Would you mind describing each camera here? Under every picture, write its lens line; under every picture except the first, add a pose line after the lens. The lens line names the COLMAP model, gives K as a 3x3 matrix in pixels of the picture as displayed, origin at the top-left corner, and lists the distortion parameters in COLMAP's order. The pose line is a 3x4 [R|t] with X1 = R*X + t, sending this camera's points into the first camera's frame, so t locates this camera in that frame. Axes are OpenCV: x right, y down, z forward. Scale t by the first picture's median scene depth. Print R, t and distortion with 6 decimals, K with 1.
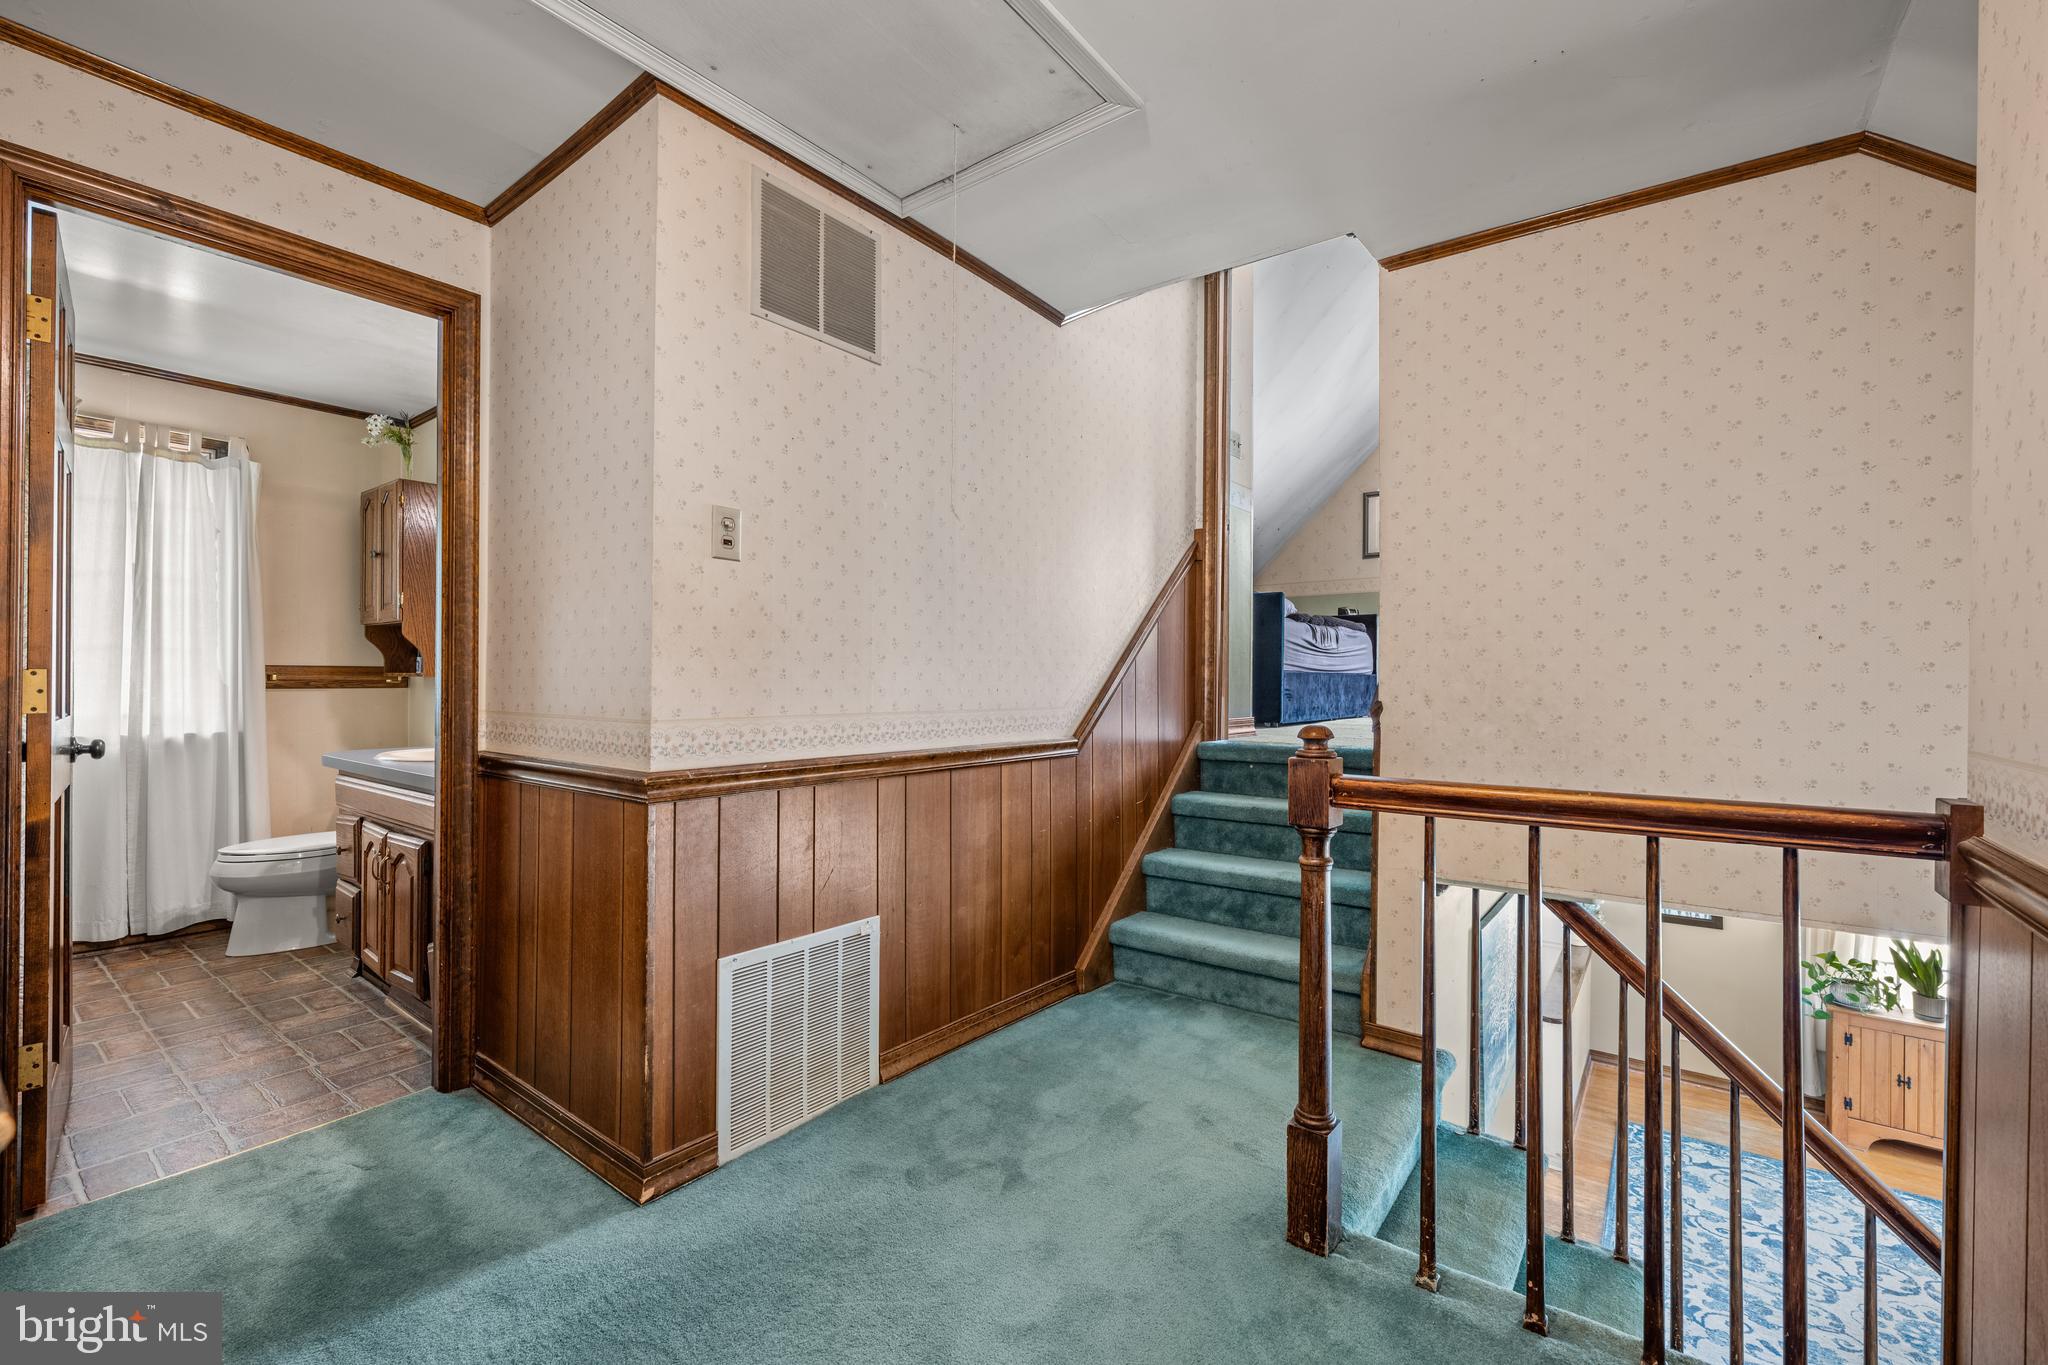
lens RADIAL K [[867.1, 0, 1027.7], [0, 867.1, 679.7], [0, 0, 1]] dist [0.000803, -0.000029]
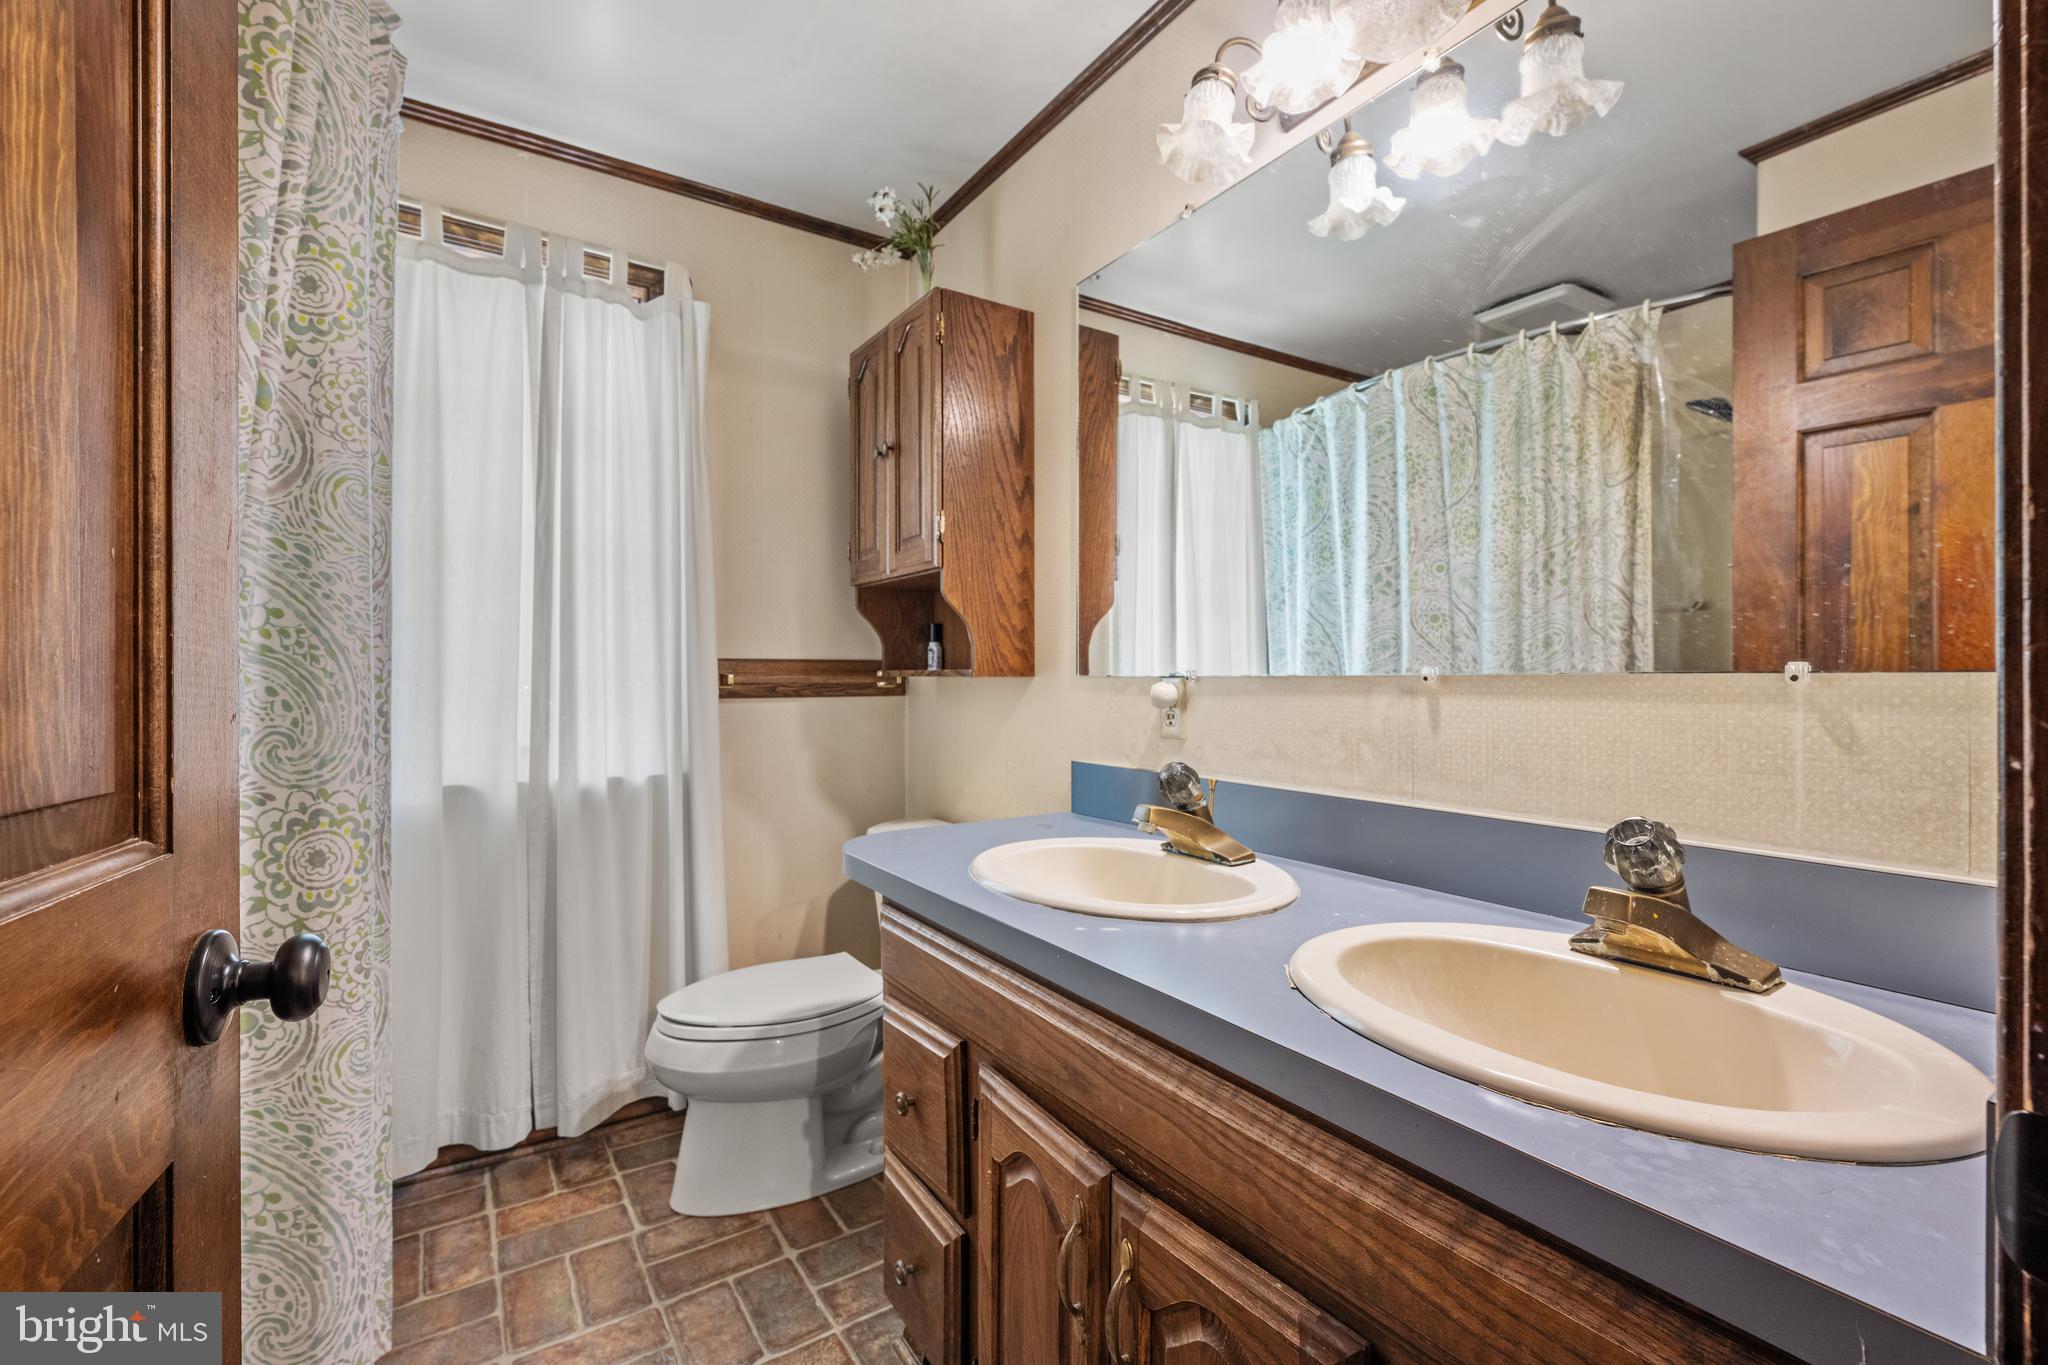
lens RADIAL K [[867.1, 0, 1019.7], [0, 867.1, 681.7], [0, 0, 1]] dist [0.000803, -0.000029]
pose [[0.944309, -0.005083, -0.329020, -0.517463], [0.005688, 0.999983, 0.000875, -0.000631], [0.329010, -0.002698, 0.944322, 0.540097]]
